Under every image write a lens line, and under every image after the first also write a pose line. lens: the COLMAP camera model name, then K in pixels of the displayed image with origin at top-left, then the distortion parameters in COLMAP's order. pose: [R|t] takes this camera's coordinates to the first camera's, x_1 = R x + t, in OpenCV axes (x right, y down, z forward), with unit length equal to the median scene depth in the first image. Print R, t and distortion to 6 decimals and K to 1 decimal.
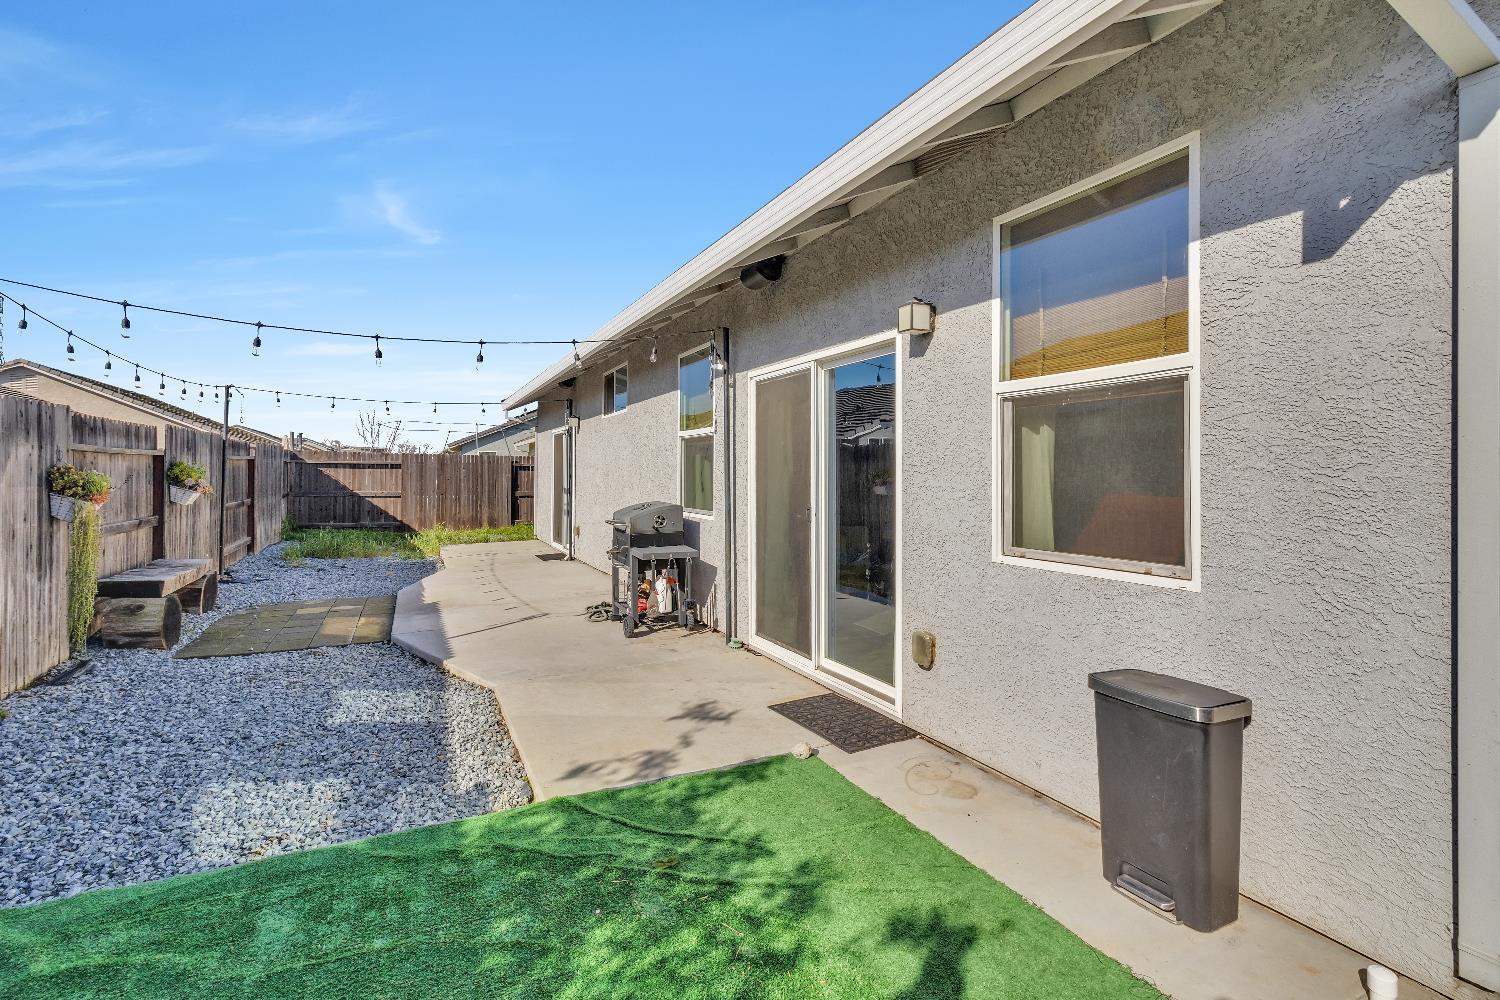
lens RADIAL K [[717.5, 0, 750.0], [0, 717.5, 478.7], [0, 0, 1]] dist [-0.000279, 0.000792]
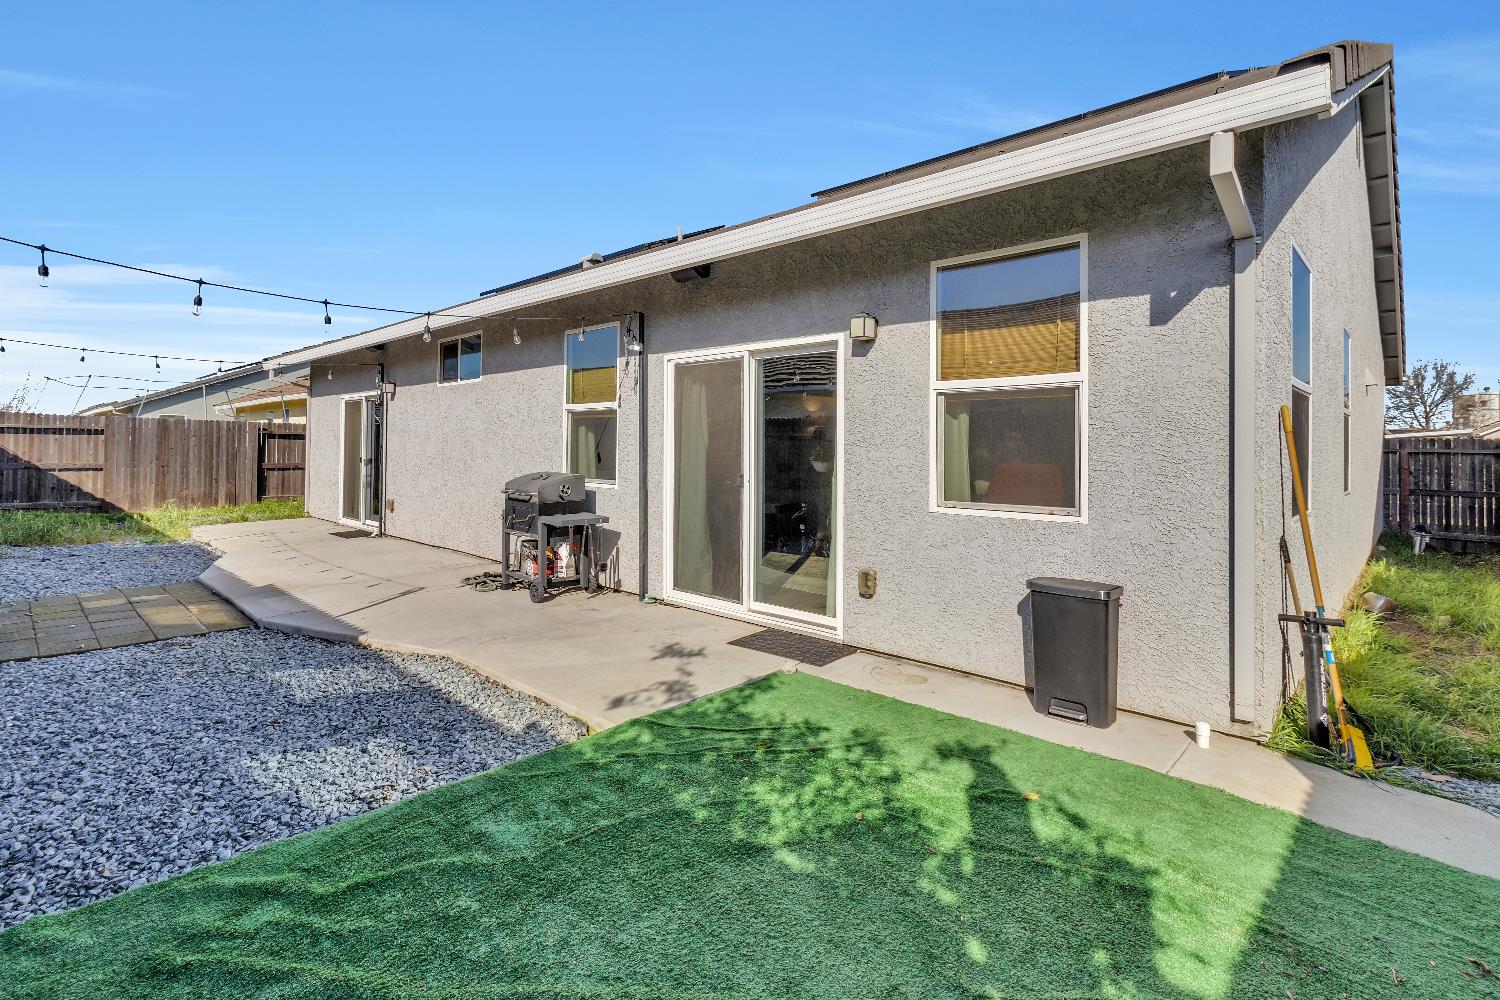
lens RADIAL K [[732.7, 0, 750.0], [0, 732.7, 445.1], [0, 0, 1]] dist [0.000784, 0.000134]
pose [[0.937496, 0.008315, 0.347895, -0.326964], [-0.005690, 0.999947, -0.008567, 0.001428], [-0.347948, 0.006052, 0.937494, -0.133648]]
